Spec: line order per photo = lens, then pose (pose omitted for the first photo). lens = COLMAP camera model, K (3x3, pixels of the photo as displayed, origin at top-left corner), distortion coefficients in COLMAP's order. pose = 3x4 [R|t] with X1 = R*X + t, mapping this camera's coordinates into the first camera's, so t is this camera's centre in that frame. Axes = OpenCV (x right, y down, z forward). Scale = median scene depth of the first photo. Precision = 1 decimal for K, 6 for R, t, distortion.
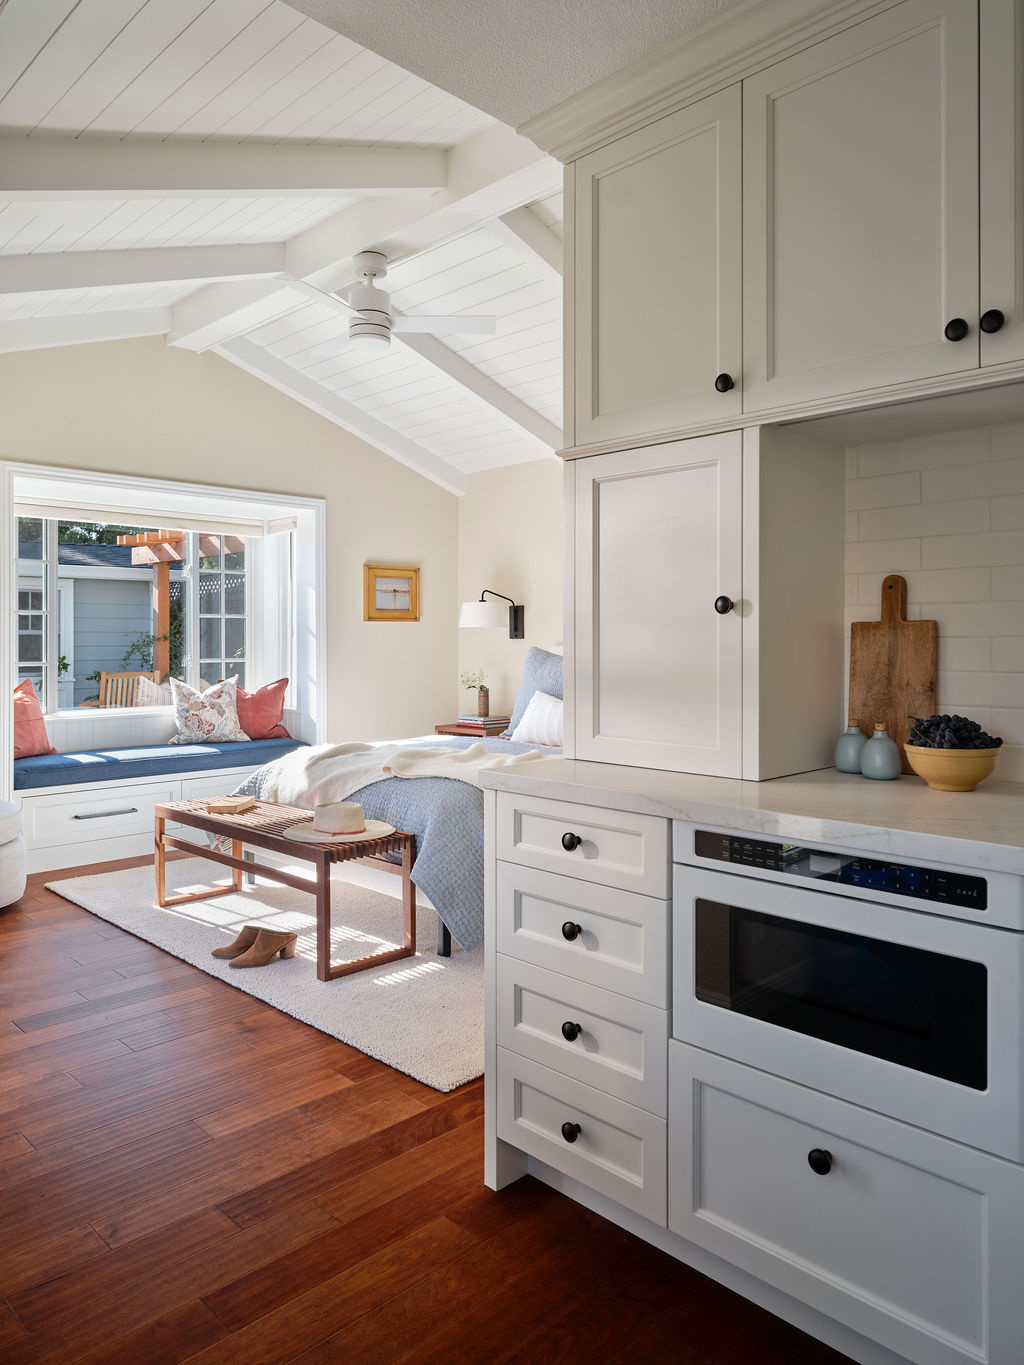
lens RADIAL K [[951.3, 0, 511.4], [0, 951.3, 630.7], [0, 0, 1]] dist [0.001218, 0.002208]
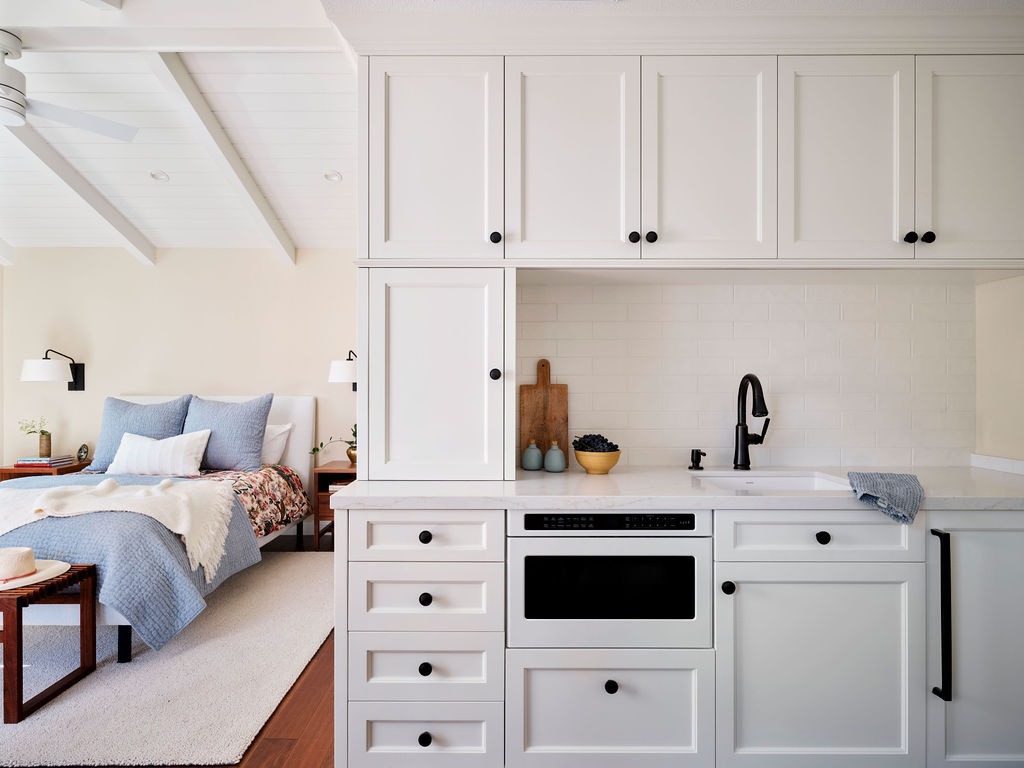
lens RADIAL K [[576.6, 0, 512.0], [0, 576.6, 384.0], [0, 0, 1]] dist [0.000004, 0.000822]
pose [[0.698105, 0.009298, 0.715935, -0.446054], [-0.008758, 0.999952, -0.004446, -0.005737], [-0.715942, -0.003166, 0.698153, 0.283888]]
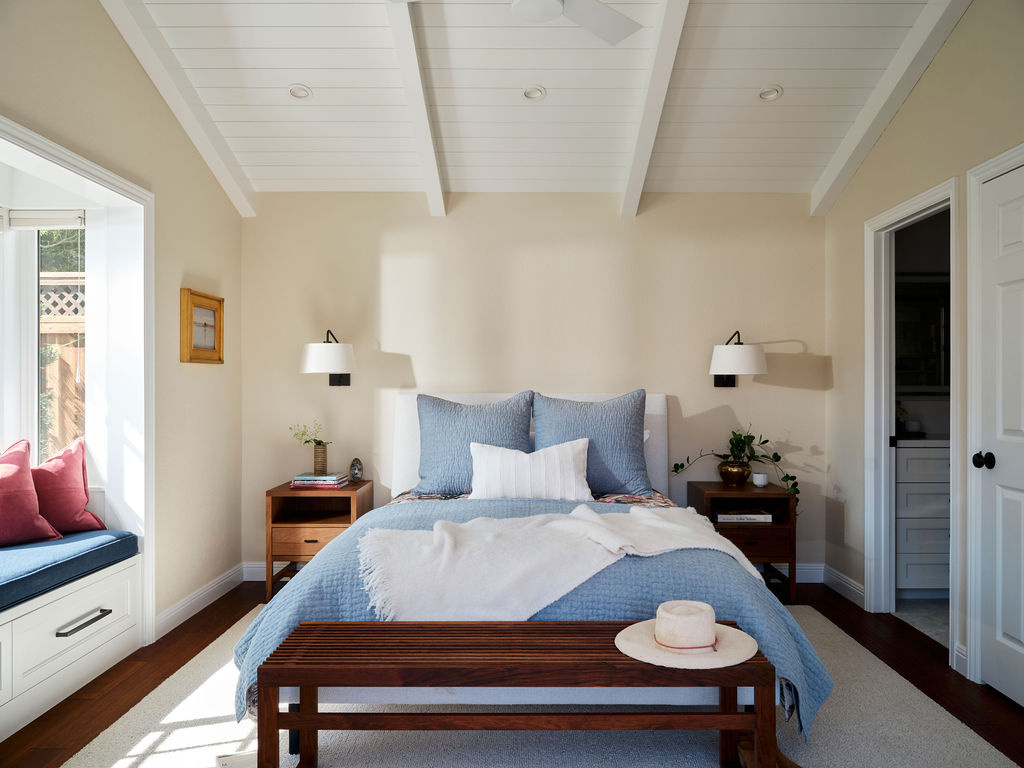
lens RADIAL K [[780.3, 0, 528.7], [0, 780.3, 386.3], [0, 0, 1]] dist [0.028548, 0.001584]
pose [[0.699968, 0.000976, 0.714174, -1.318449], [-0.010181, 0.999911, 0.008612, 0.003070], [-0.714102, -0.013299, 0.699915, 1.174565]]
